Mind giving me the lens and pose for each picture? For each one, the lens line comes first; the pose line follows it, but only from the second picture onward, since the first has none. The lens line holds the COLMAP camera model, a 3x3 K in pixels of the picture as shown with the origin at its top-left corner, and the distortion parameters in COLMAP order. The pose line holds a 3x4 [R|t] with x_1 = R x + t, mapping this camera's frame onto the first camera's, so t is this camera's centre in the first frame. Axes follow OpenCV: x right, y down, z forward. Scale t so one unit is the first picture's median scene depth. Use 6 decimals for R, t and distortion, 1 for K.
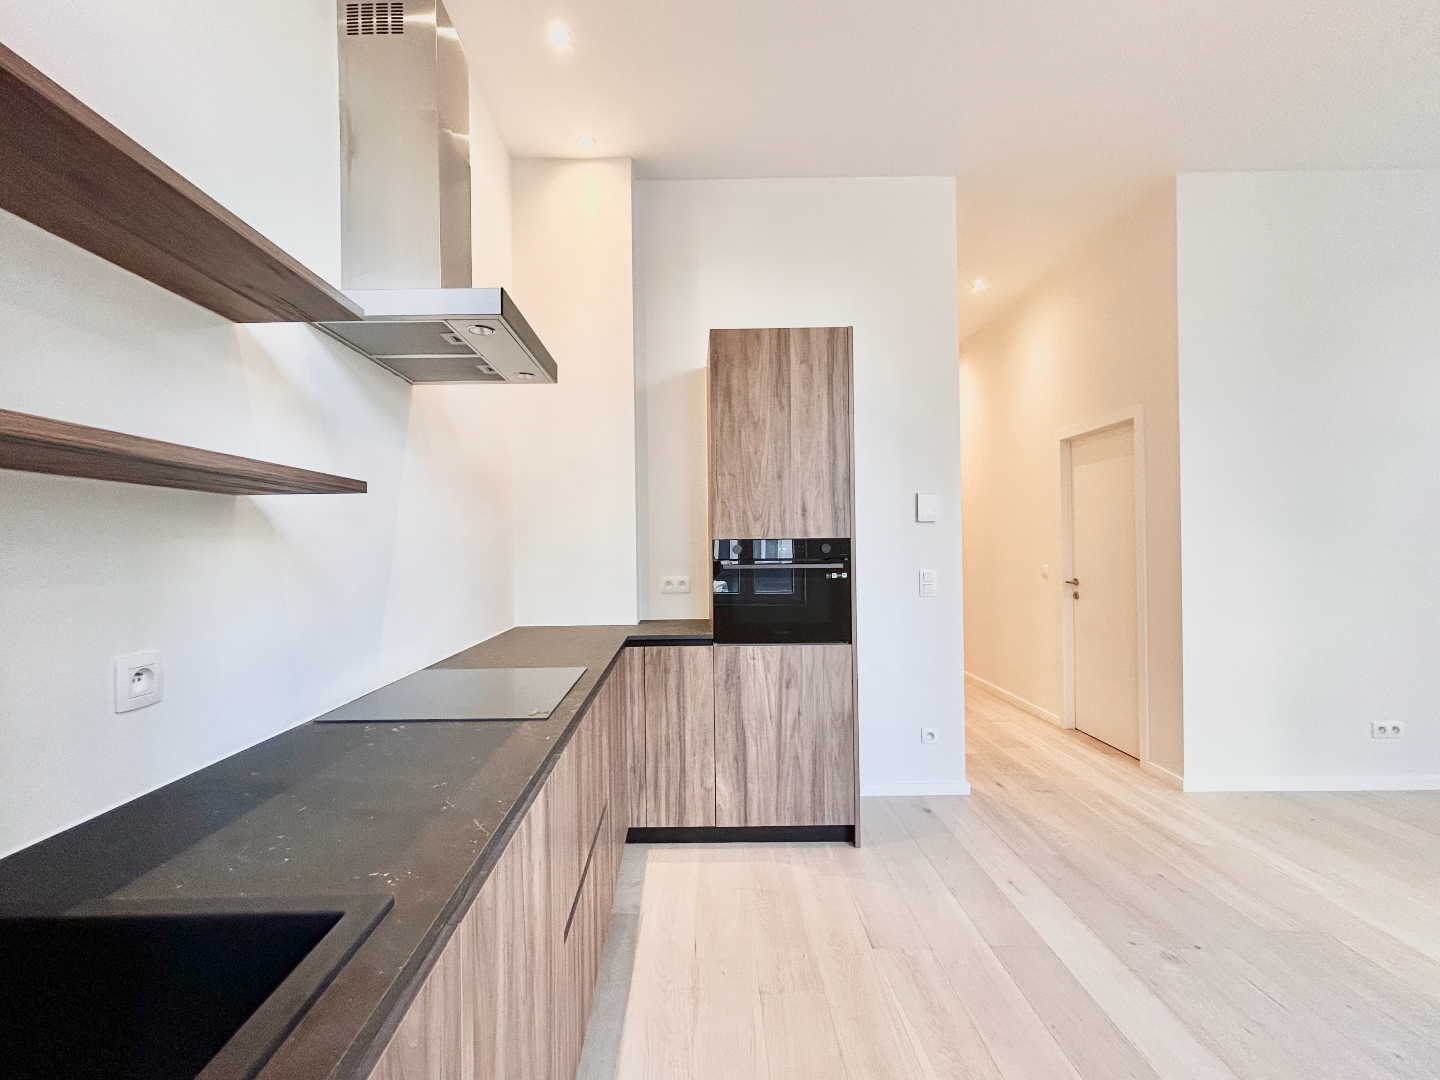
lens RADIAL K [[632.7, 0, 690.6], [0, 632.7, 544.5], [0, 0, 1]] dist [0.001218, 0.001326]
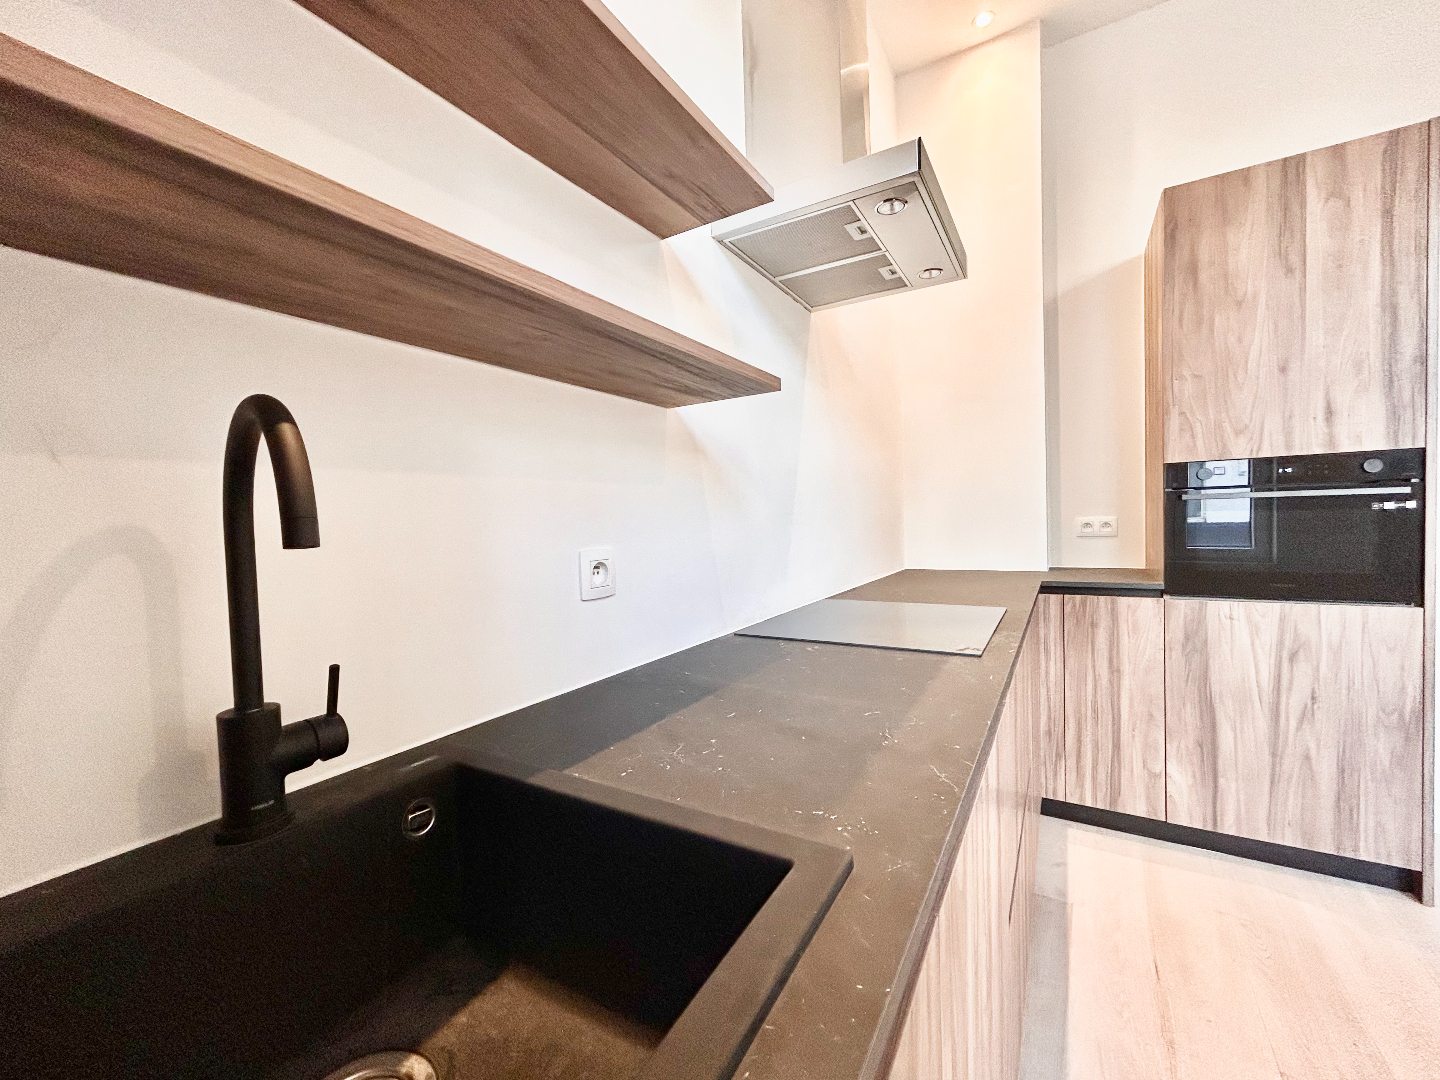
lens RADIAL K [[583.7, 0, 717.7], [0, 583.7, 539.0], [0, 0, 1]] dist [0.001596, -0.000531]
pose [[0.853509, 0.003763, -0.521064, -0.060878], [0.023607, 0.998668, 0.045879, 0.039543], [0.520543, -0.051459, 0.852284, 0.090064]]
